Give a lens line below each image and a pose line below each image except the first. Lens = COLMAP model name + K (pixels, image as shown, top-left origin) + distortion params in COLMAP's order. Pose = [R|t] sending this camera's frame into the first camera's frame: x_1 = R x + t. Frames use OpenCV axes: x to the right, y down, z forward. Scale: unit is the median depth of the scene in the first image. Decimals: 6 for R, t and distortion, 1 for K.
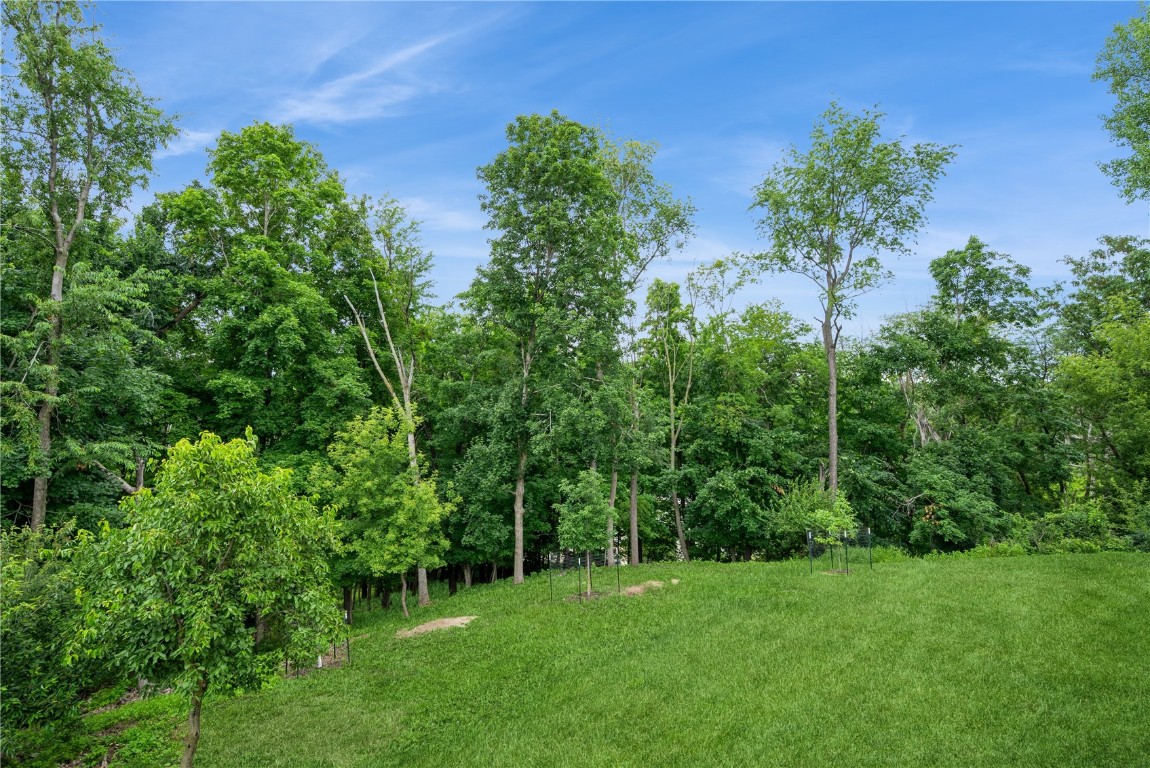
lens RADIAL K [[576.9, 0, 557.3], [0, 576.9, 382.0], [0, 0, 1]] dist [0.001990, -0.000866]
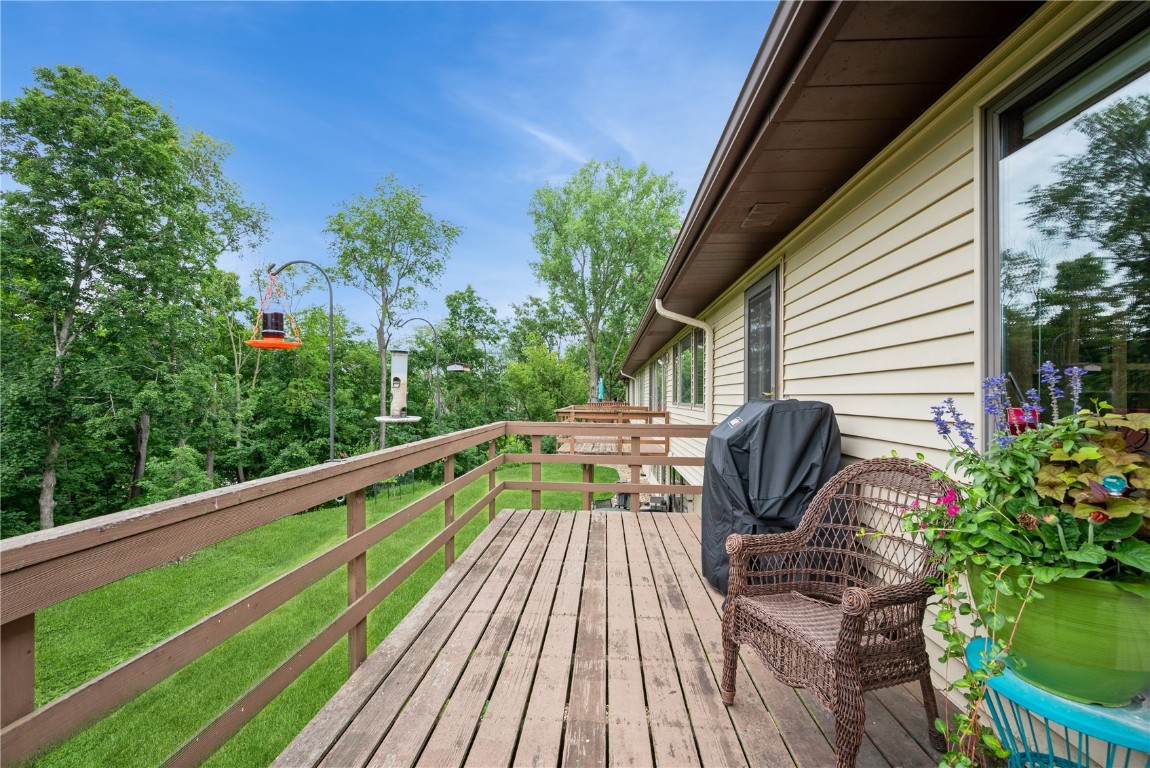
lens RADIAL K [[468.7, 0, 575.5], [0, 468.7, 388.7], [0, 0, 1]] dist [0.001077, -0.000743]
pose [[0.649303, 0.008406, 0.760484, -0.075720], [-0.037752, 0.999062, 0.021189, -0.003153], [-0.759593, -0.042467, 0.649011, -0.079258]]
